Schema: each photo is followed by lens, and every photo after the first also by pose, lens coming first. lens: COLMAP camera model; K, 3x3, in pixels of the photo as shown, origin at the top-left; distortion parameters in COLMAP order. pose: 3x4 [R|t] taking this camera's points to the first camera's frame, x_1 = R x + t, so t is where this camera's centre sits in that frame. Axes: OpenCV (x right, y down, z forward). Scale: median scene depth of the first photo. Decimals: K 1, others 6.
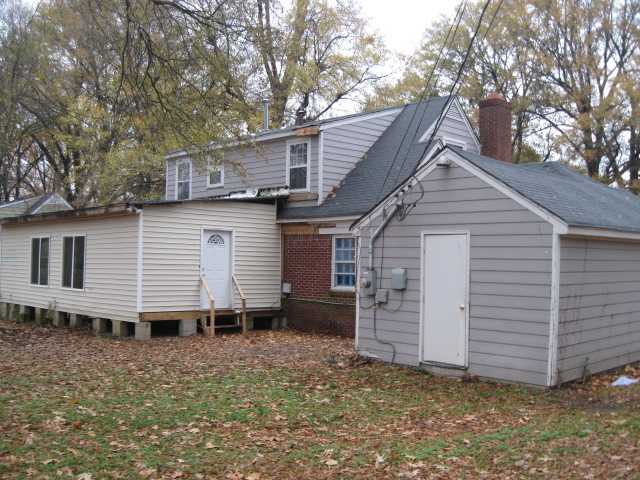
lens RADIAL K [[659.3, 0, 319.8], [0, 659.3, 253.1], [0, 0, 1]] dist [-0.100974, 0.015937]
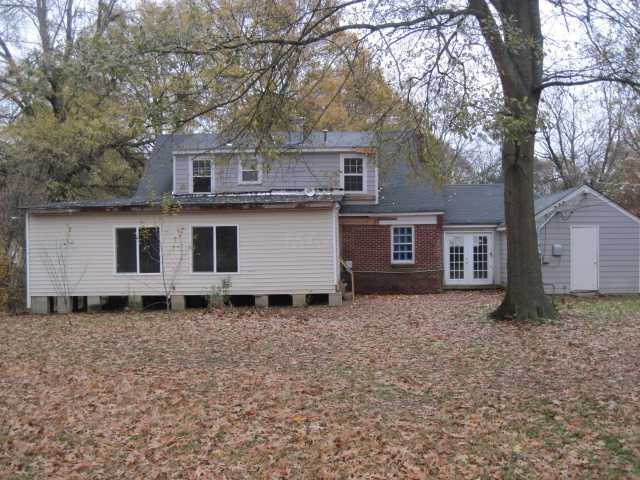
lens RADIAL K [[659.3, 0, 319.8], [0, 659.3, 253.1], [0, 0, 1]] dist [-0.100974, 0.015937]
pose [[0.727785, -0.030320, 0.685134, -1.056590], [0.013832, 0.999468, 0.029538, -0.011146], [-0.685665, -0.012020, 0.727818, 0.057486]]
